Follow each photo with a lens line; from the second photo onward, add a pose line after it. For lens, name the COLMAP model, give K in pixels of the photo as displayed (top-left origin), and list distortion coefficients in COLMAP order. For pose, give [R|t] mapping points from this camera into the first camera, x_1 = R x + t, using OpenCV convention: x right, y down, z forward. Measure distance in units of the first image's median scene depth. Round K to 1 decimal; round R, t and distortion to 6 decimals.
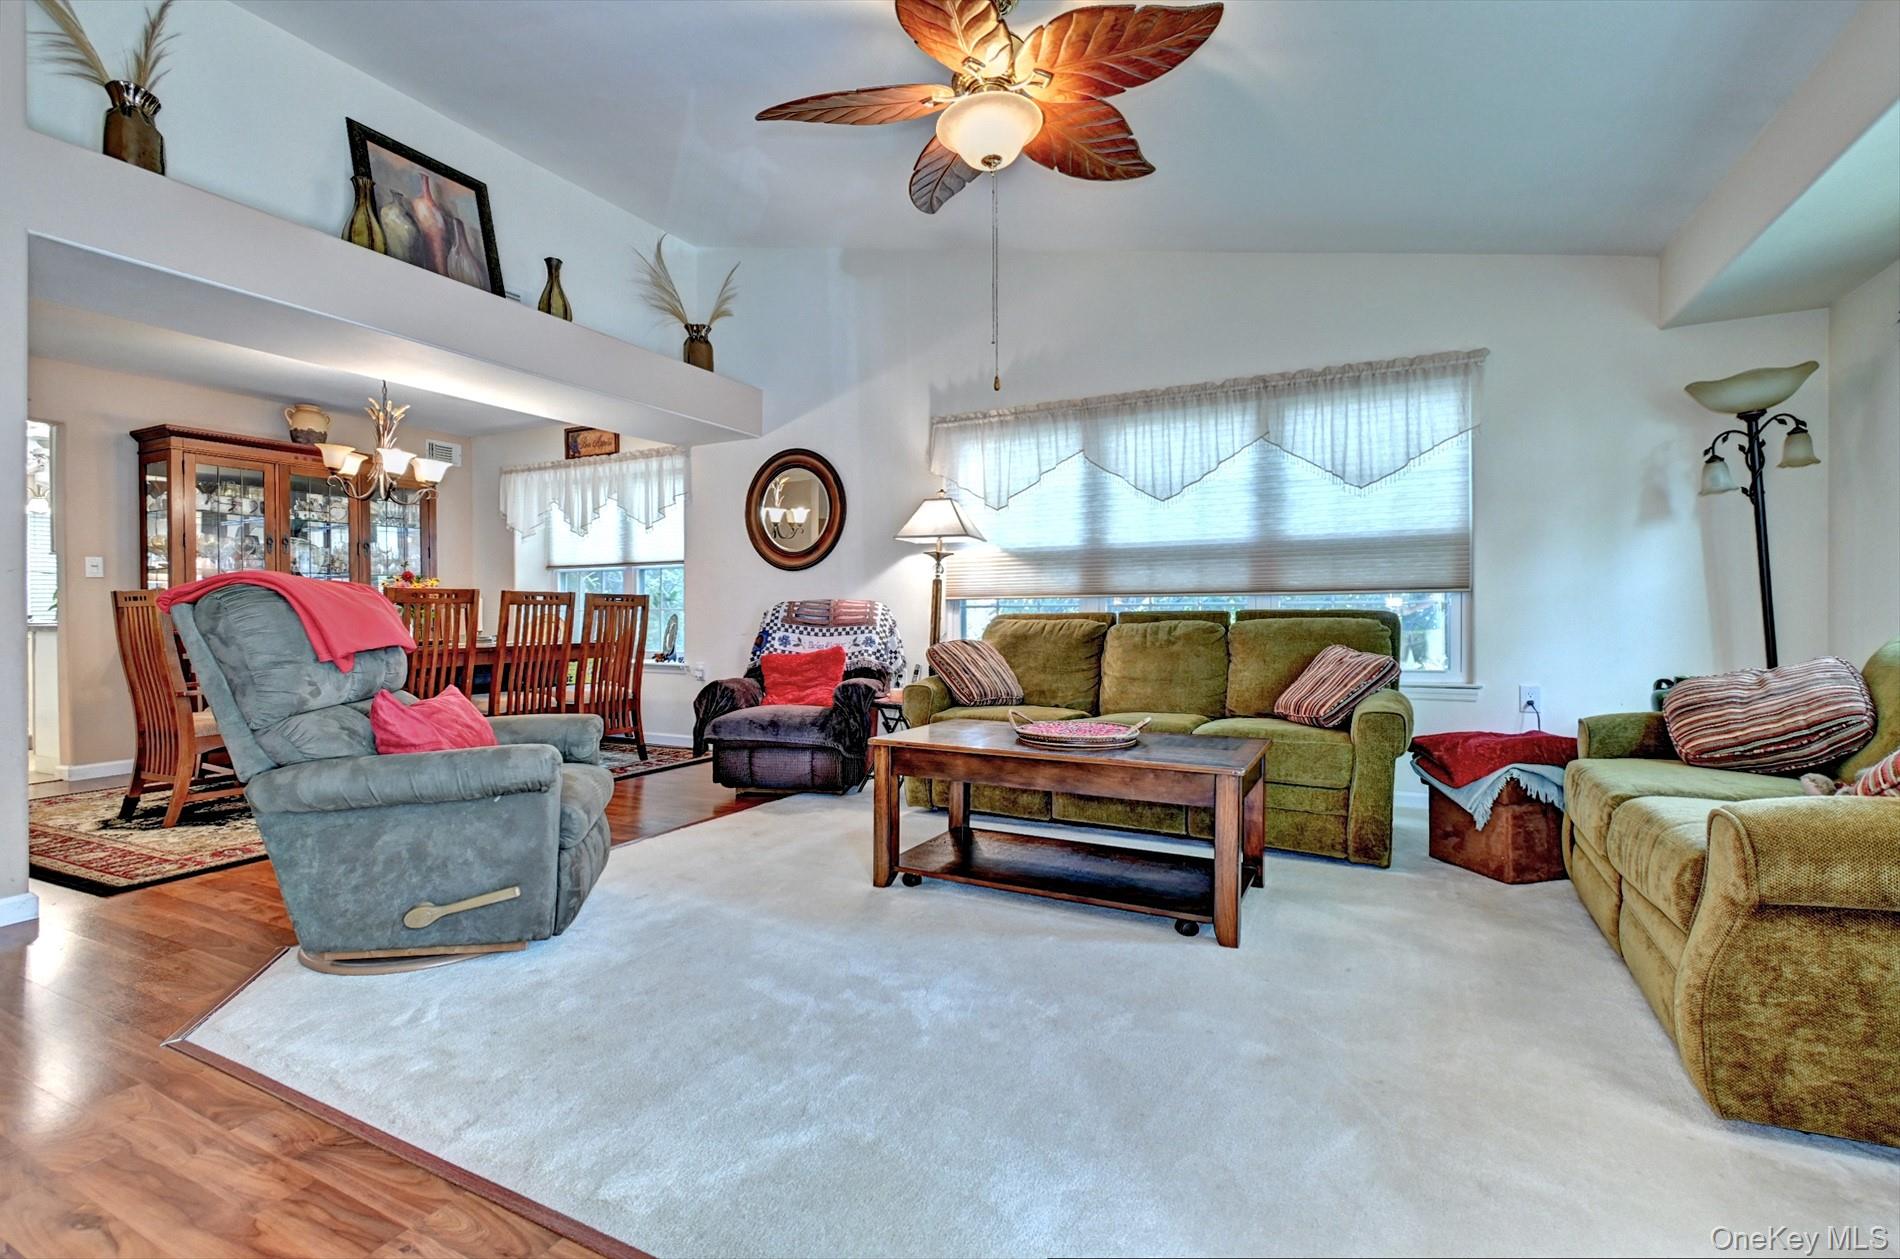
lens RADIAL K [[826.5, 0, 911.8], [0, 826.5, 605.8], [0, 0, 1]] dist [0.016251, -0.000069]
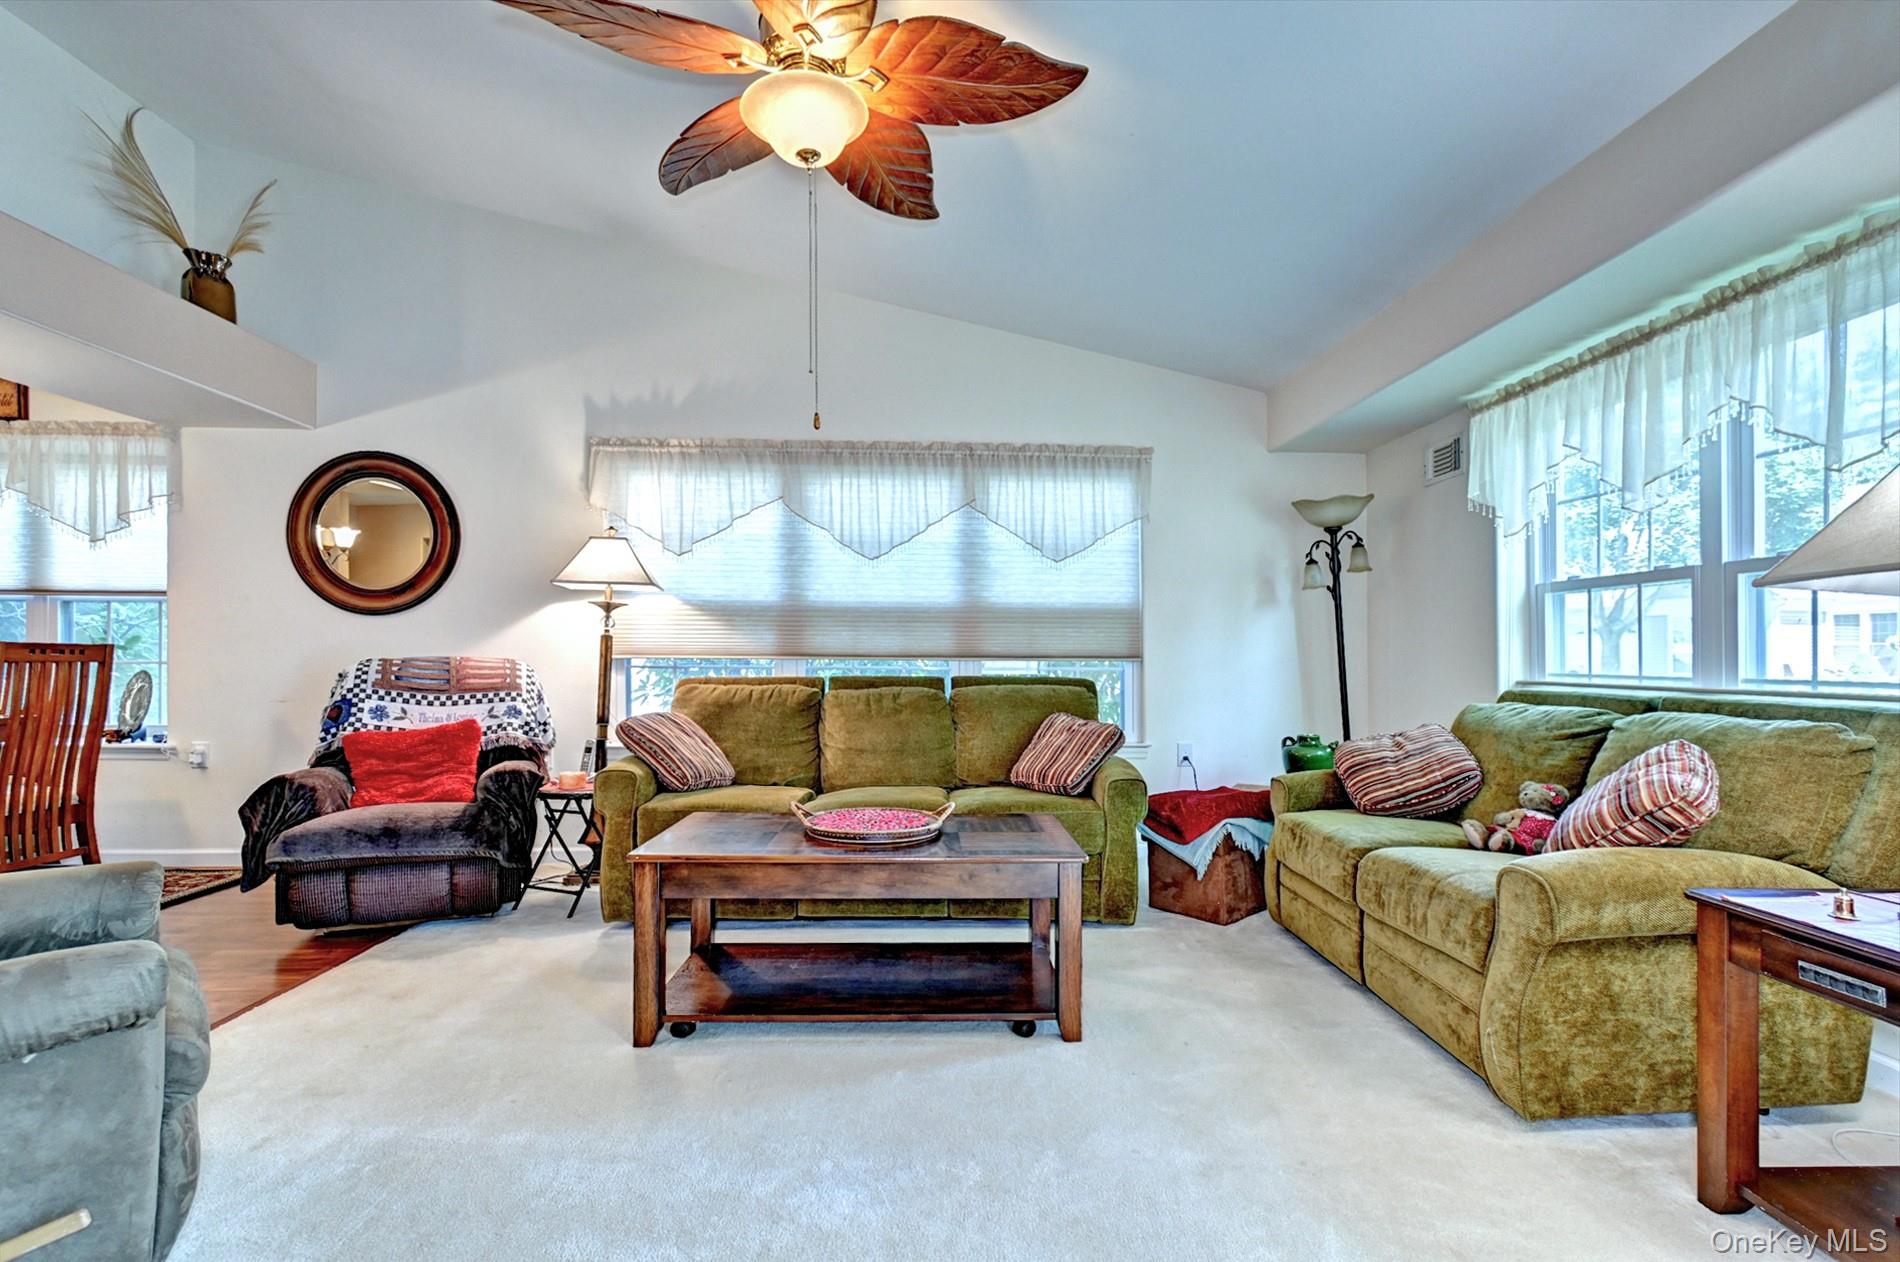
lens RADIAL K [[866.7, 0, 941.5], [0, 866.7, 649.3], [0, 0, 1]] dist [0.012389, -0.003739]
pose [[0.867968, 0.014614, 0.496405, -0.134600], [-0.012729, 0.999893, -0.007181, -0.018973], [-0.496457, -0.000086, 0.868062, 0.102964]]
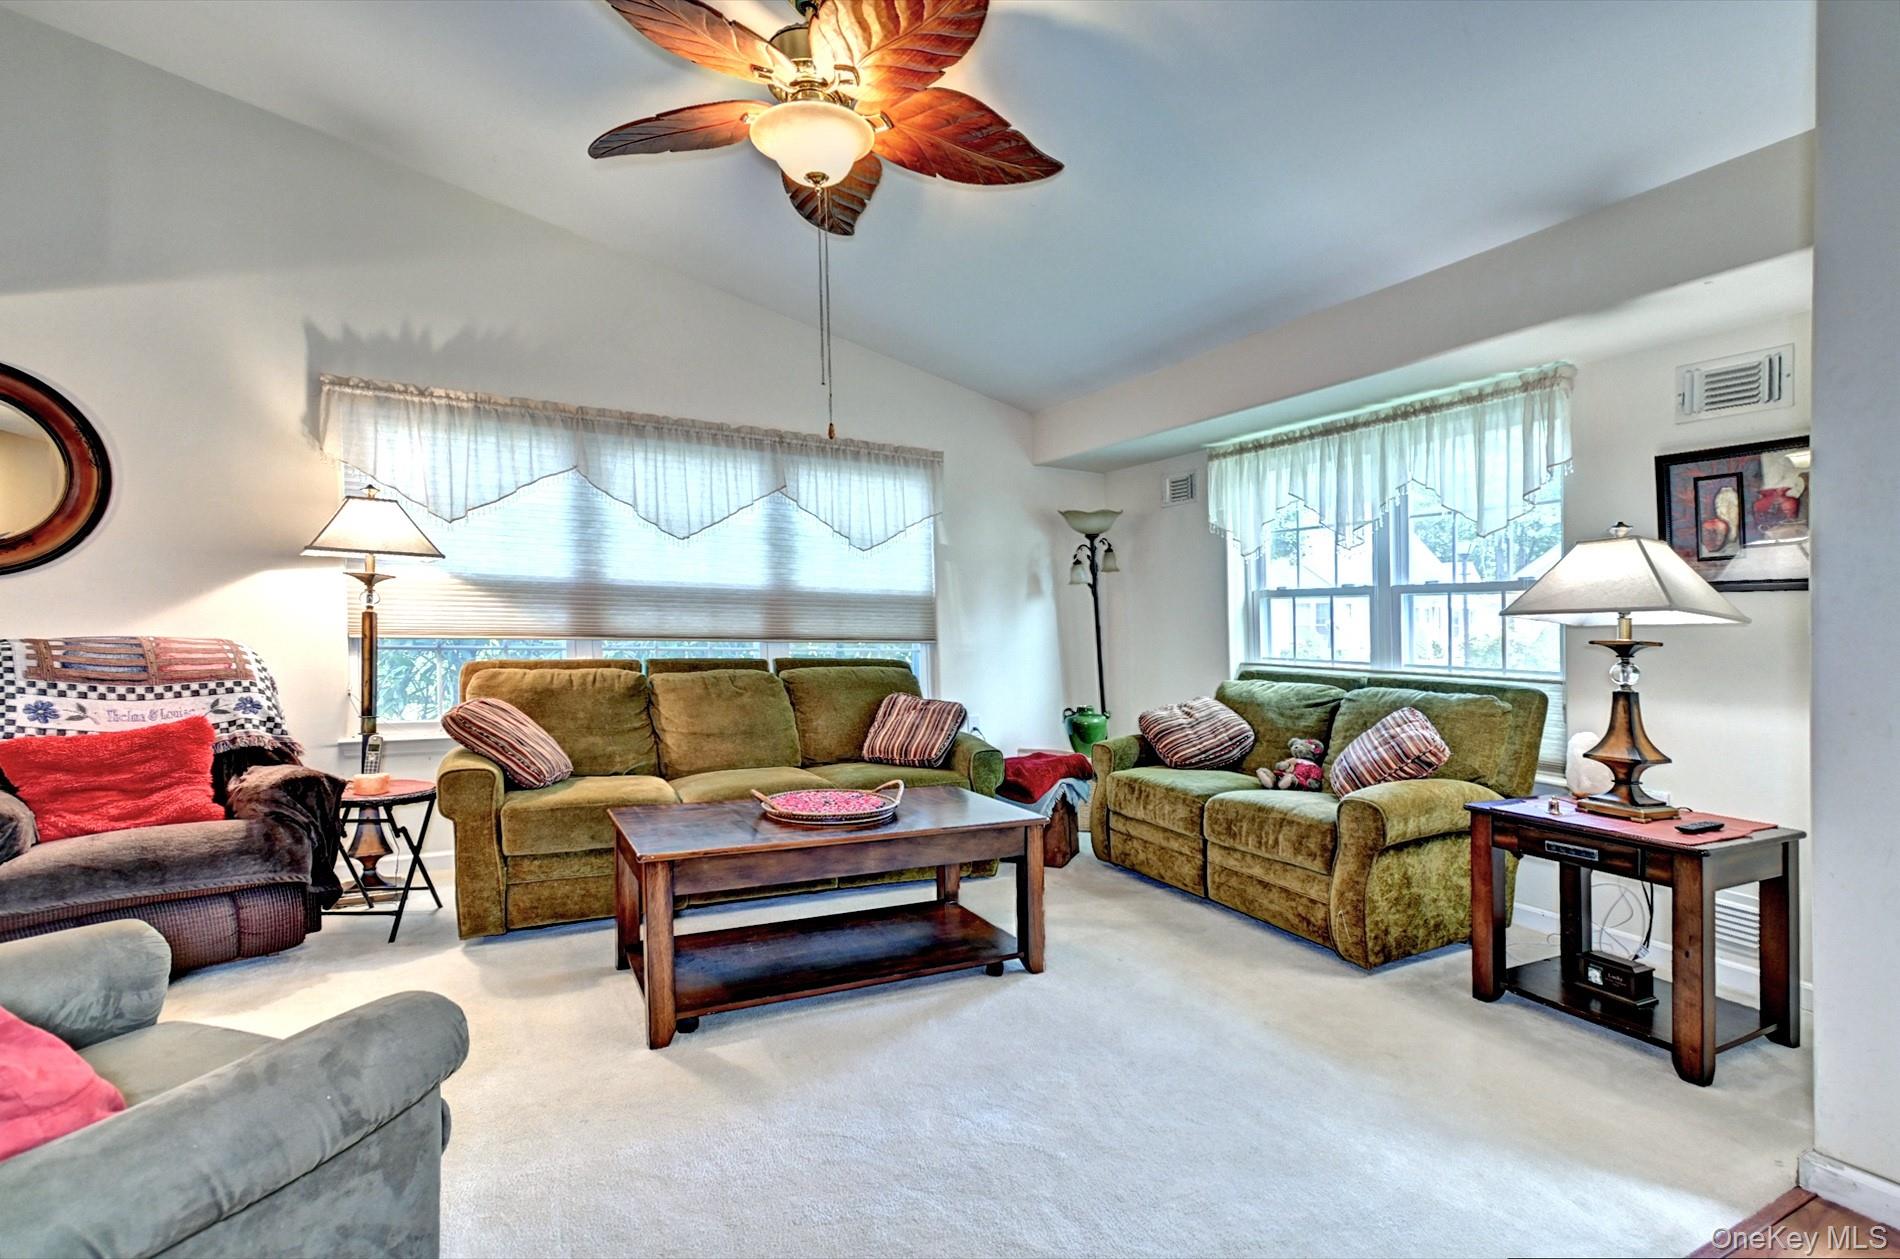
lens RADIAL K [[867.7, 0, 929.2], [0, 867.7, 621.1], [0, 0, 1]] dist [0.005772, -0.000430]
pose [[0.581684, 0.021390, 0.813134, -0.364967], [-0.022399, 0.999696, -0.010274, -0.033260], [-0.813107, -0.012238, 0.581986, 0.221247]]
